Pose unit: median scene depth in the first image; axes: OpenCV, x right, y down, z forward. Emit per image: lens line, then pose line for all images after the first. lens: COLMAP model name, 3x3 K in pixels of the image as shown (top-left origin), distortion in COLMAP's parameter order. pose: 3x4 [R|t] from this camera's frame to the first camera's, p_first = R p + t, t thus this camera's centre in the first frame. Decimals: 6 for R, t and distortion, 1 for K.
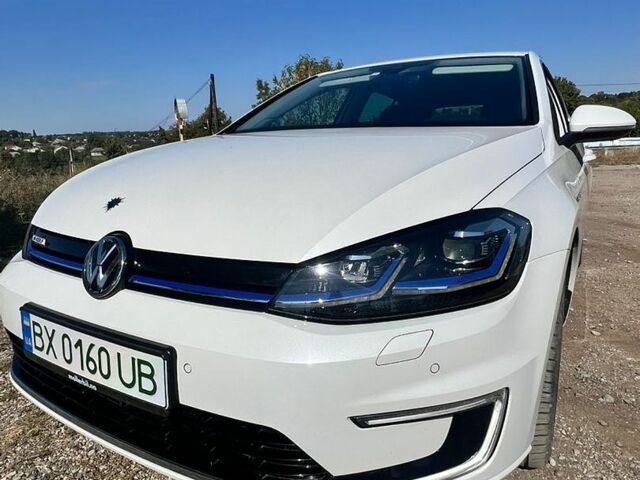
lens RADIAL K [[459.2, 0, 317.8], [0, 459.2, 245.9], [0, 0, 1]] dist [-0.010181, 0.000533]
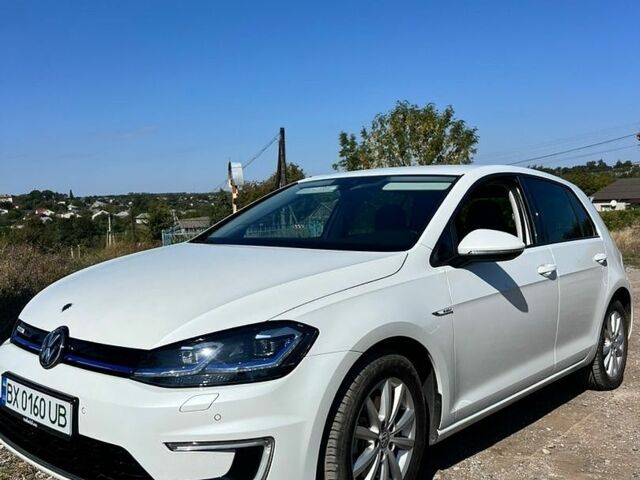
lens RADIAL K [[665.8, 0, 322.6], [0, 665.8, 238.1], [0, 0, 1]] dist [0.011577, 0.000000]
pose [[0.982739, 0.015681, -0.184331, 0.402466], [-0.046969, 0.984901, -0.166627, 0.004709], [0.178935, 0.172409, 0.968637, -0.522473]]
